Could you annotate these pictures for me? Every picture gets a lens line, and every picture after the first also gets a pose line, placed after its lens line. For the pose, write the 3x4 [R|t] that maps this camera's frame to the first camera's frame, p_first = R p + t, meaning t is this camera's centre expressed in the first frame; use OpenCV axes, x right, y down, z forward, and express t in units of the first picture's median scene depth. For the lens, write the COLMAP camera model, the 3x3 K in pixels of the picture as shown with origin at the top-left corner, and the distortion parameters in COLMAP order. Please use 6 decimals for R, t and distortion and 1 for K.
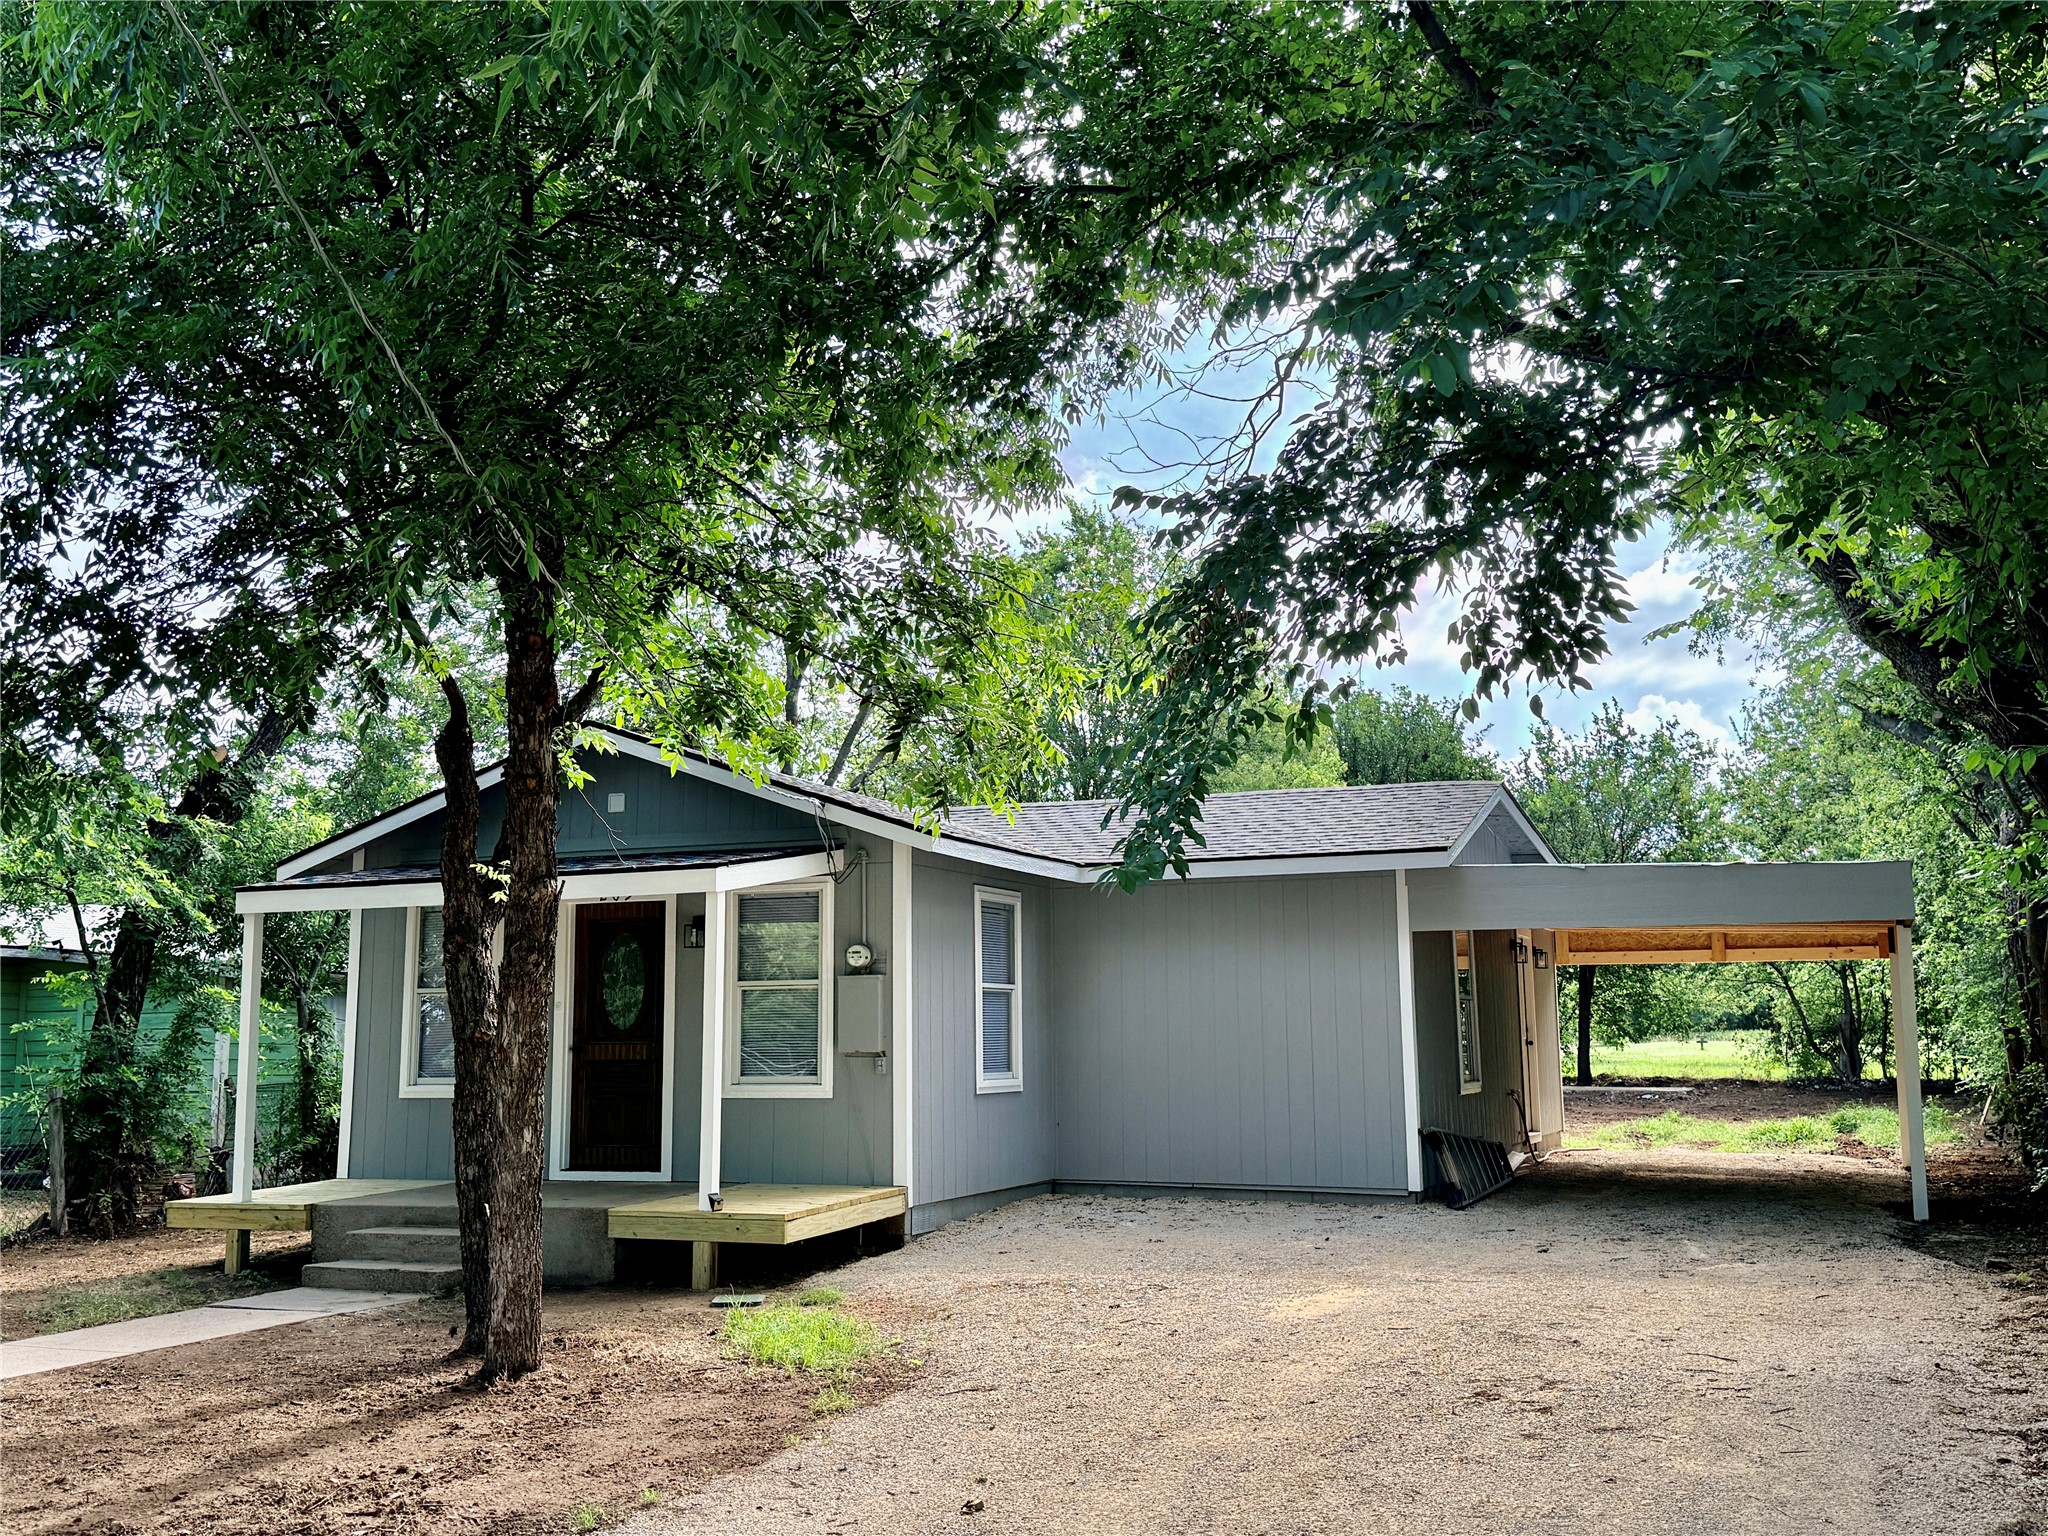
lens RADIAL K [[2010.3, 0, 1025.0], [0, 2010.3, 758.2], [0, 0, 1]] dist [0.107887, 0.000000]
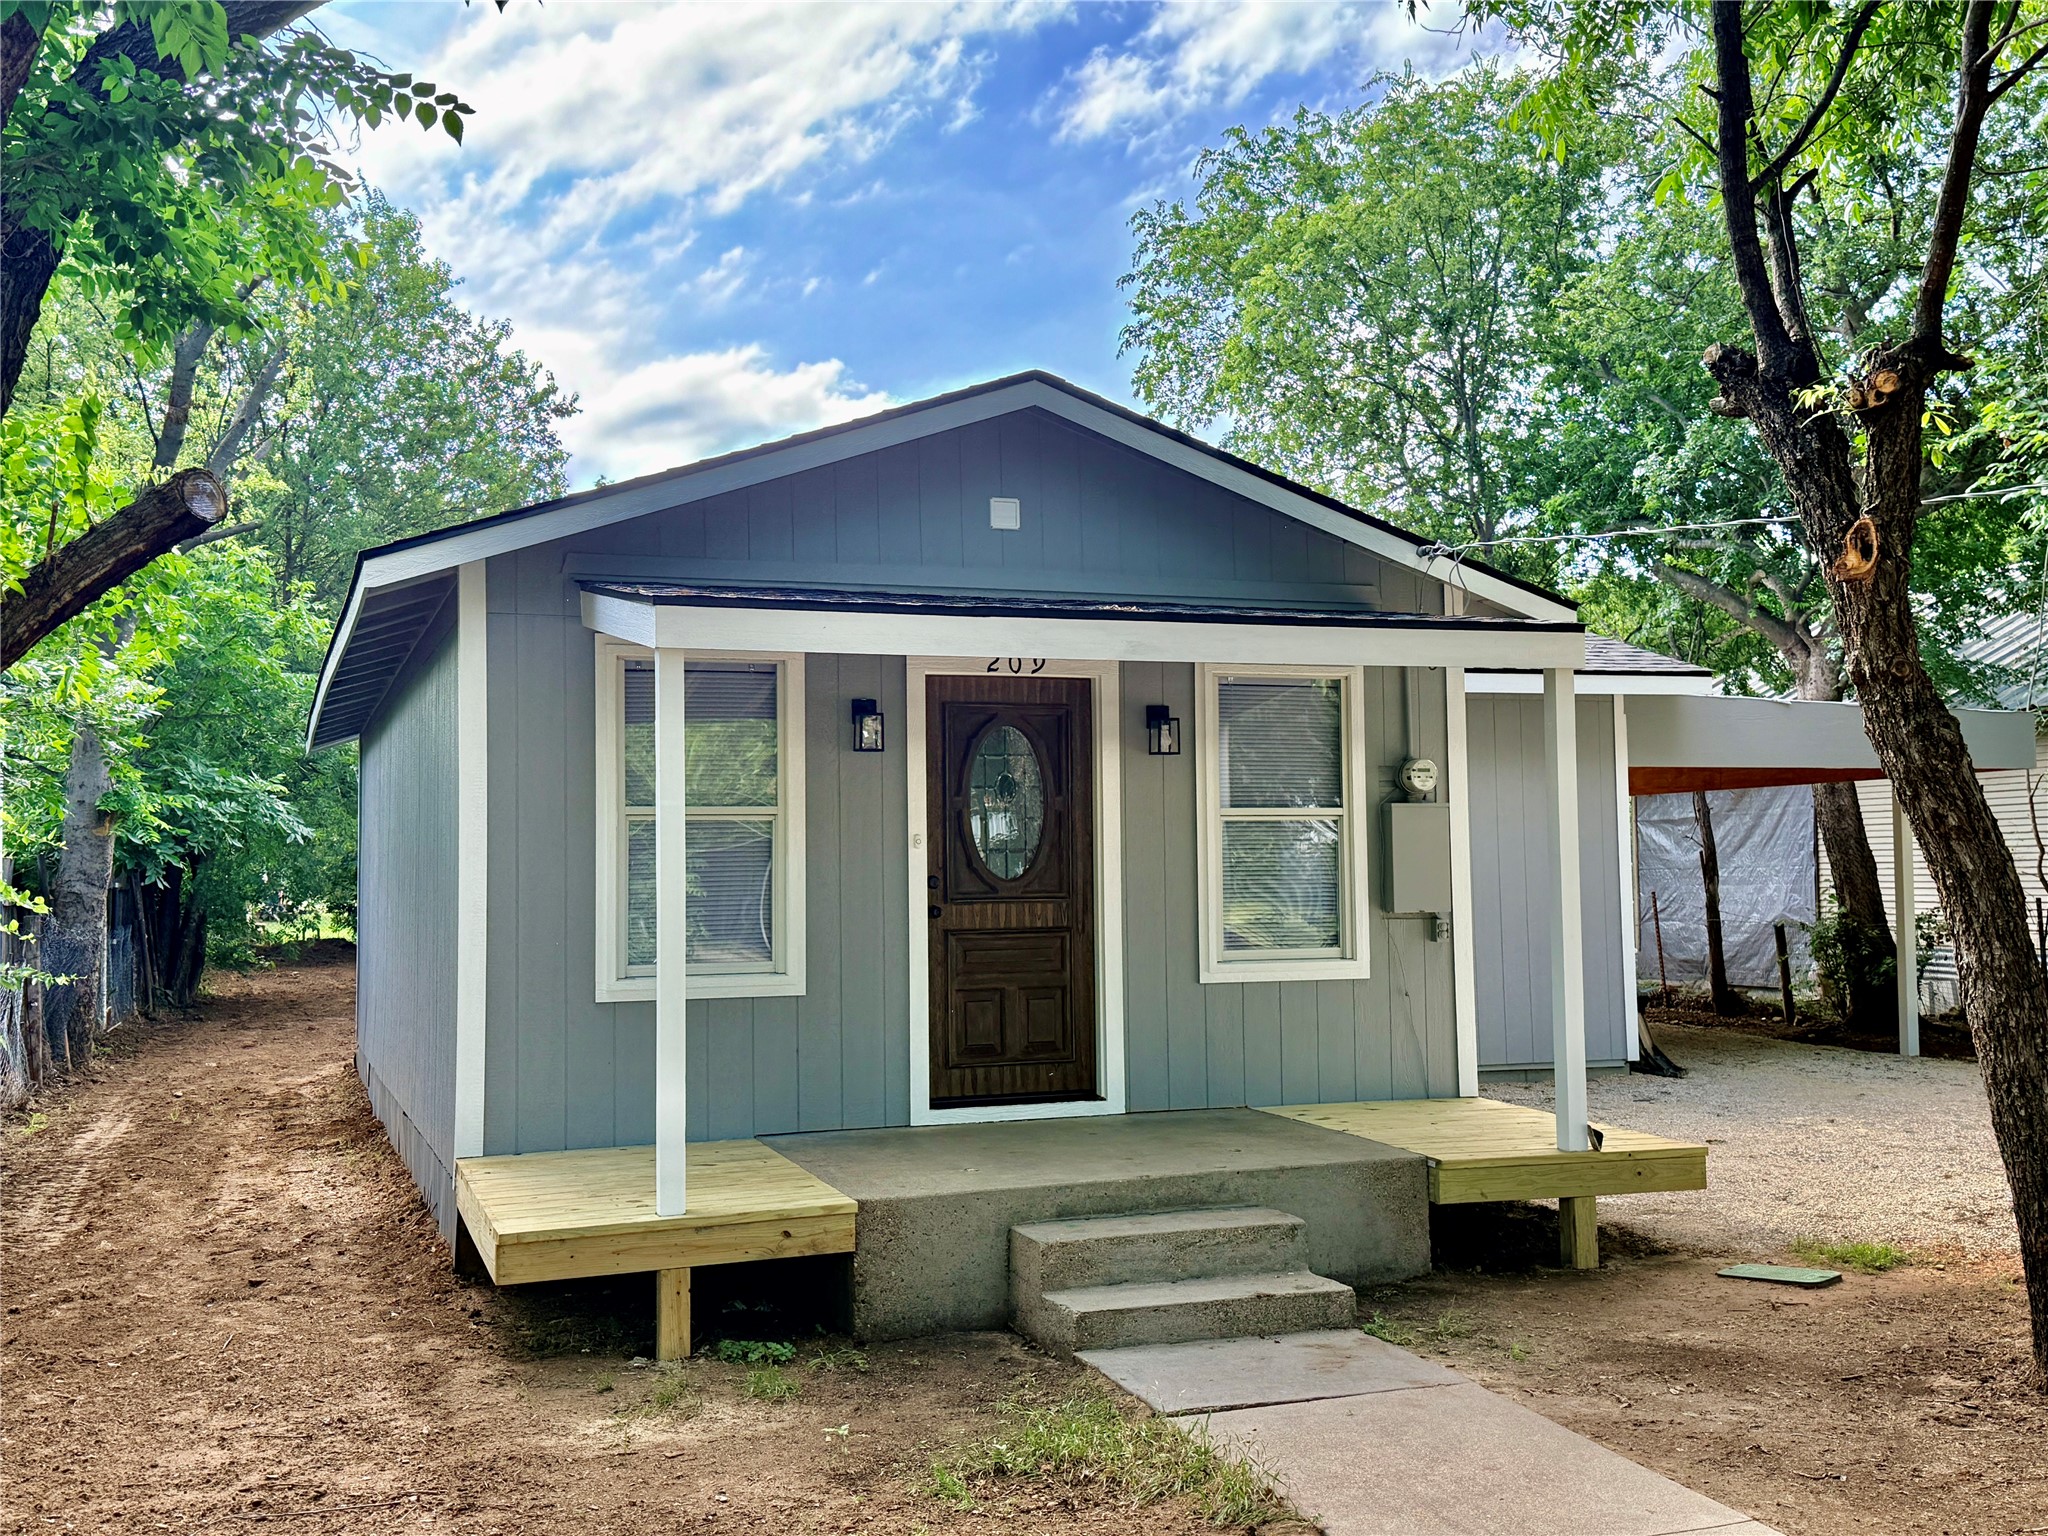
lens RADIAL K [[2141.4, 0, 1023.6], [0, 2141.4, 768.3], [0, 0, 1]] dist [0.112638, 0.000000]
pose [[0.723924, 0.032882, 0.689096, -0.657100], [-0.087315, 0.995198, 0.044240, 0.070951], [-0.684332, -0.092194, 0.723319, 0.527462]]
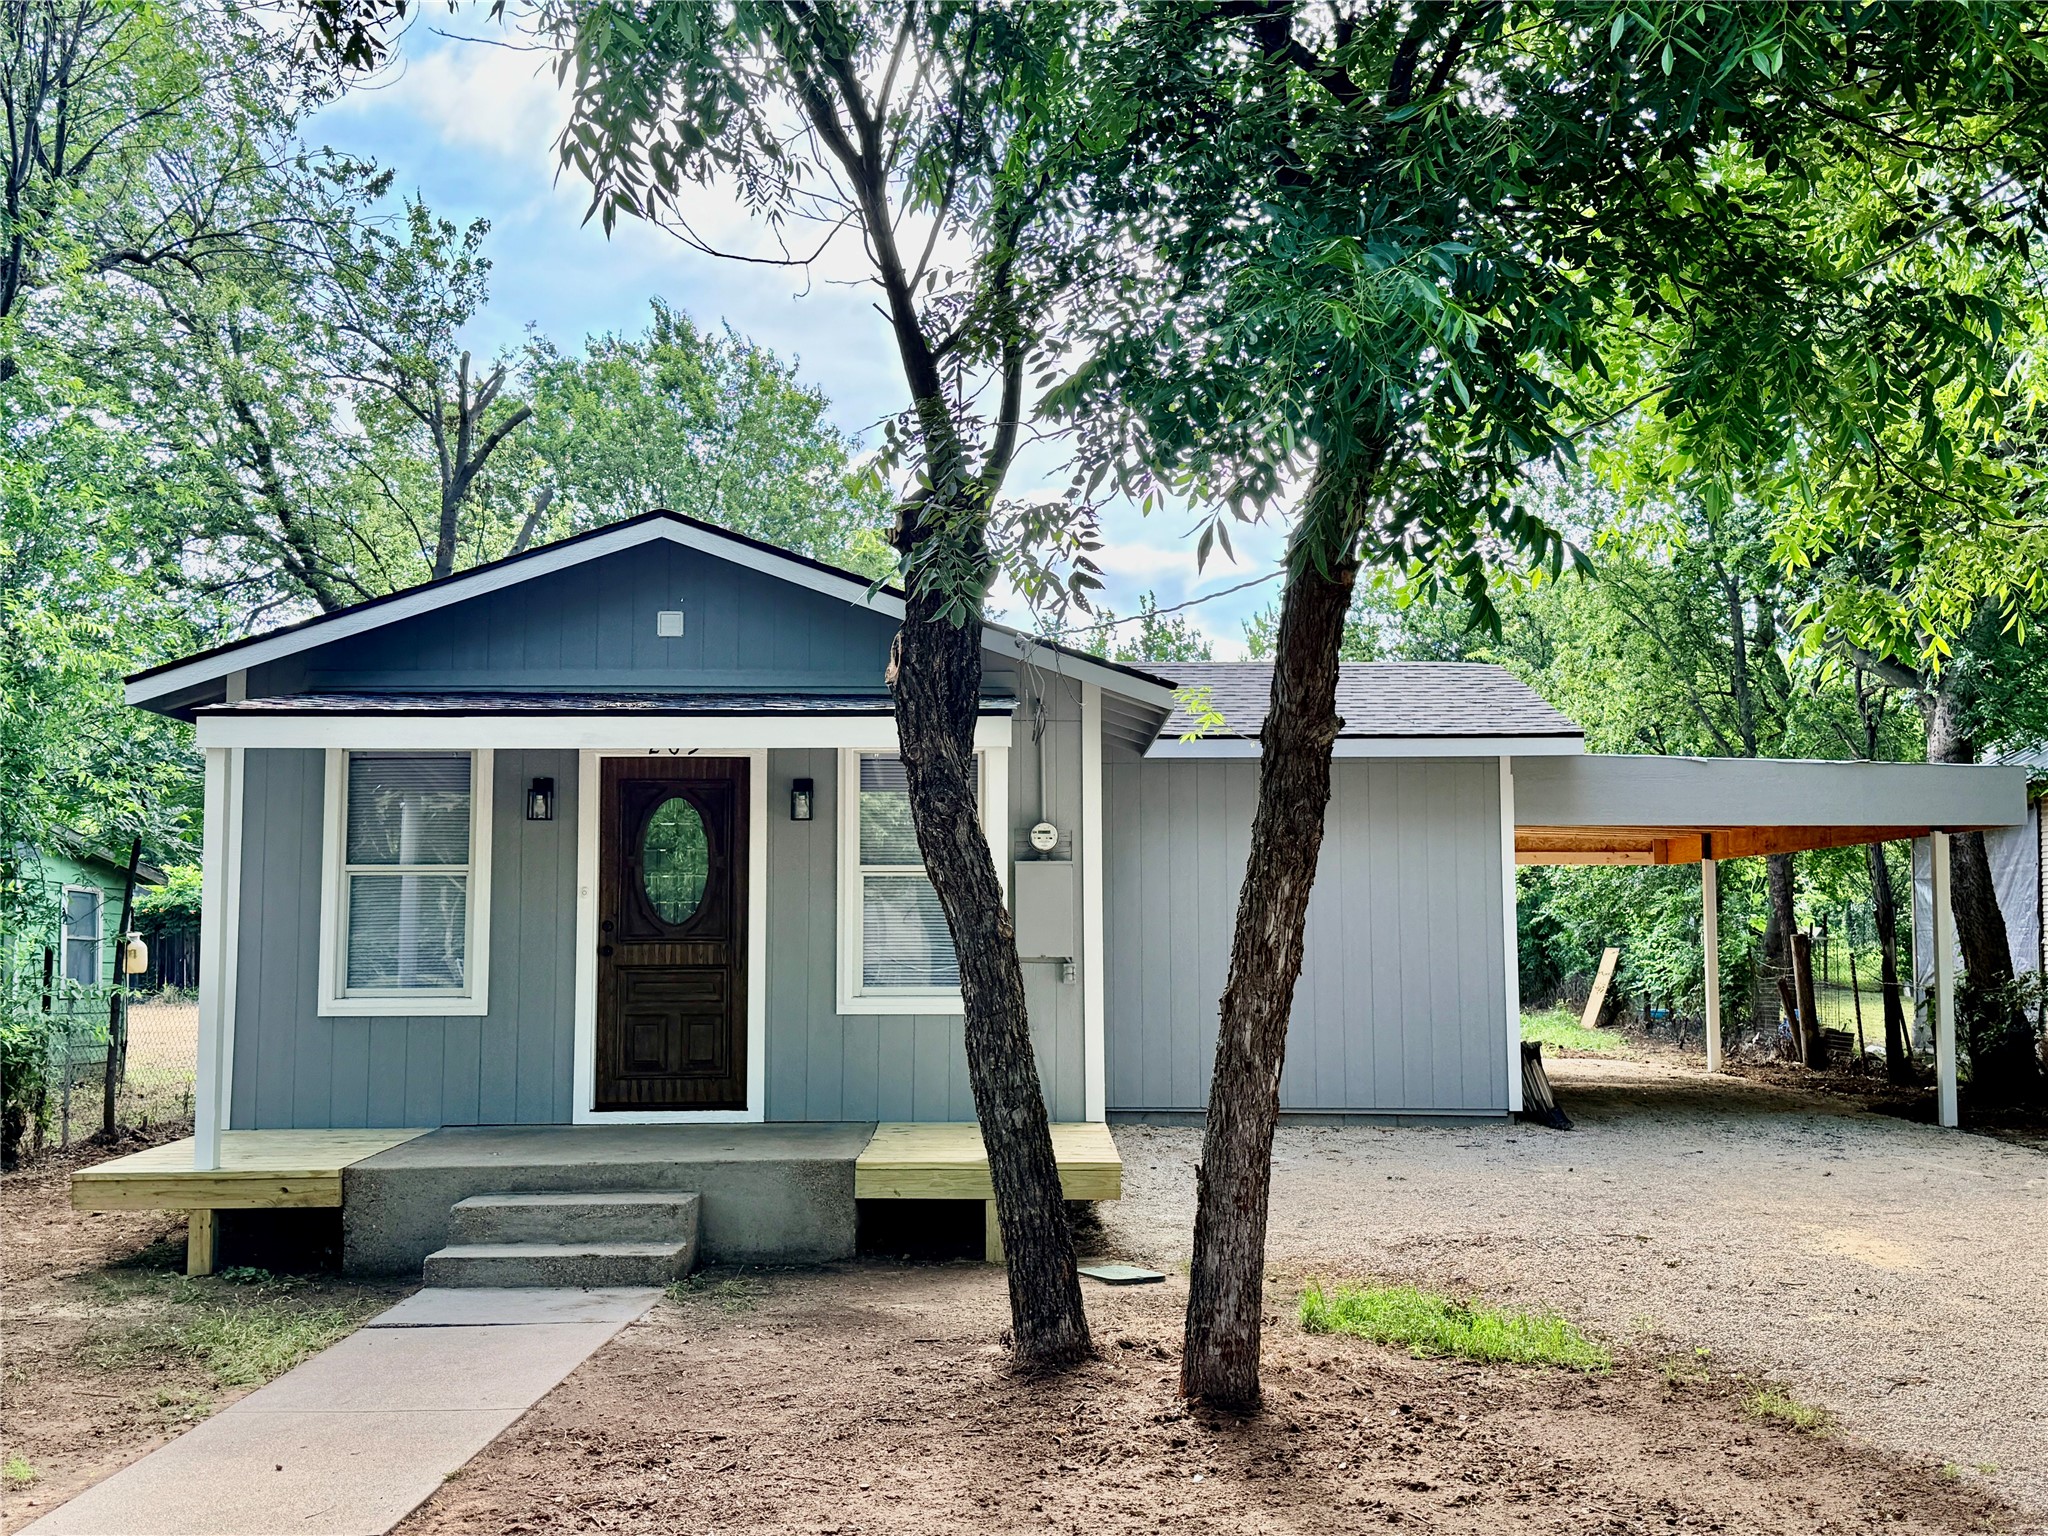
lens RADIAL K [[2141.4, 0, 1022.7], [0, 2141.4, 777.8], [0, 0, 1]] dist [0.112638, 0.000000]
pose [[0.917219, 0.037207, 0.396643, -0.403578], [-0.061525, 0.996914, 0.048759, 0.032677], [-0.393604, -0.069127, 0.916677, 0.220129]]
